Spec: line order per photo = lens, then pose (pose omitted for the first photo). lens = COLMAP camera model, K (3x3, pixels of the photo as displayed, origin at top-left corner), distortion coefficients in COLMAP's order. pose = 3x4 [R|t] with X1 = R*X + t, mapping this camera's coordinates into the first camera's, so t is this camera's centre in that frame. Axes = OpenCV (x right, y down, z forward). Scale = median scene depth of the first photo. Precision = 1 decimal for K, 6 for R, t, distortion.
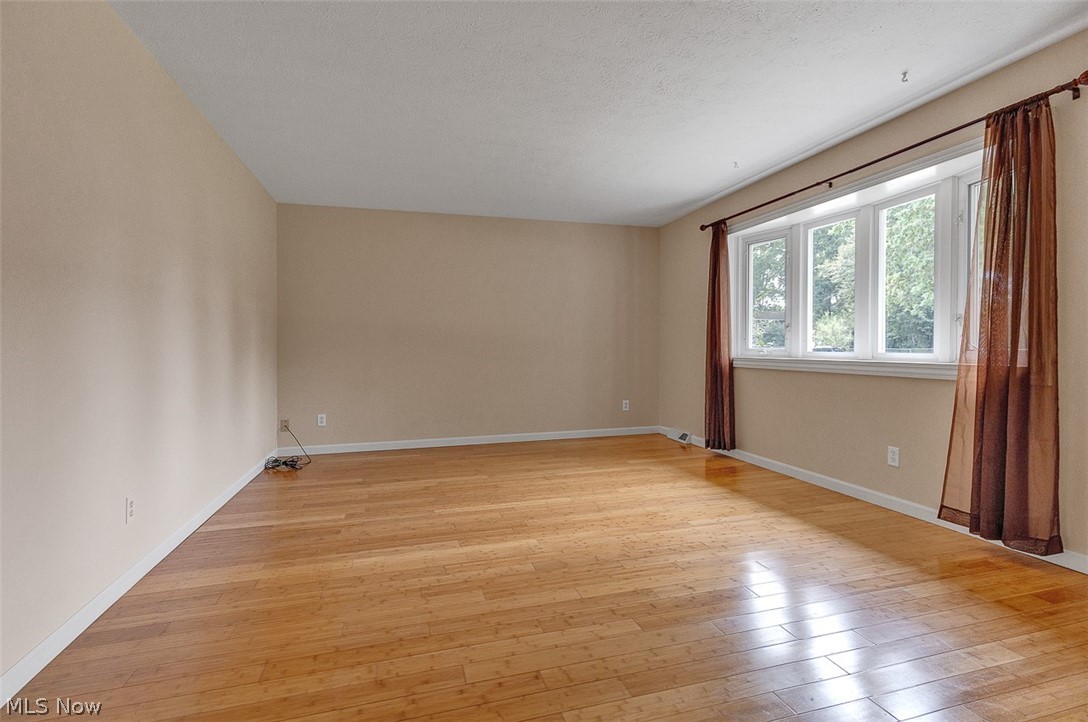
lens RADIAL K [[495.6, 0, 535.3], [0, 495.6, 356.9], [0, 0, 1]] dist [0.013405, -0.001528]
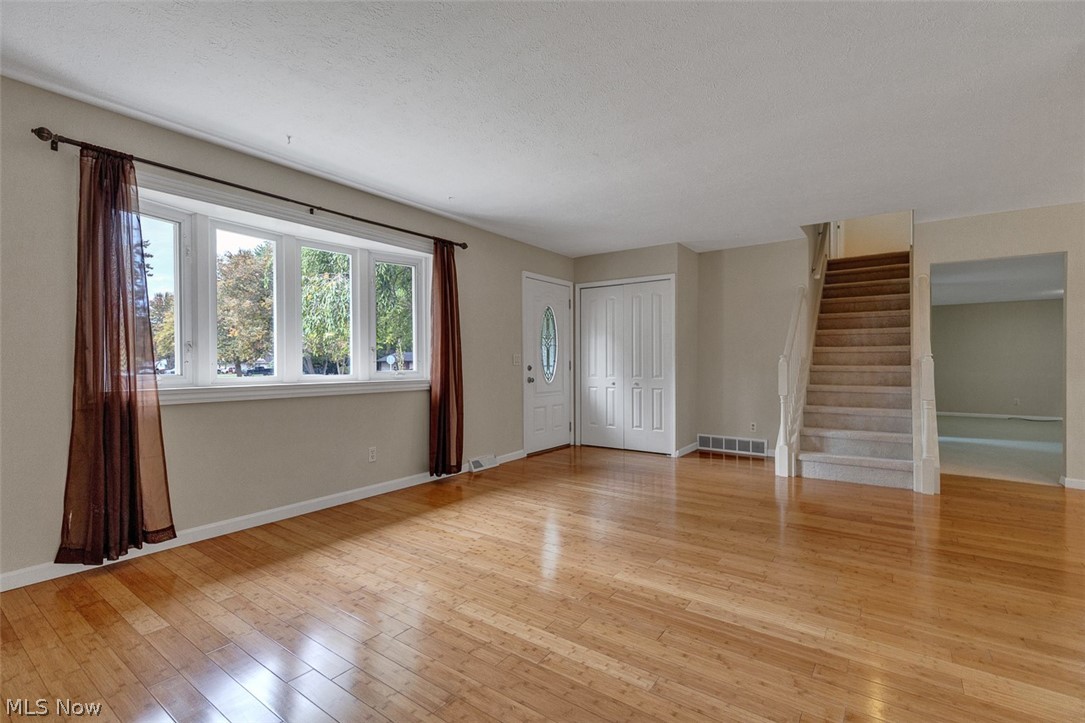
lens RADIAL K [[494.2, 0, 539.8], [0, 494.2, 367.0], [0, 0, 1]] dist [0.013405, -0.001528]
pose [[-0.618513, -0.001218, 0.785774, -0.604344], [0.021459, 0.999600, 0.018441, -0.044628], [-0.785481, 0.028268, -0.618239, 1.565741]]
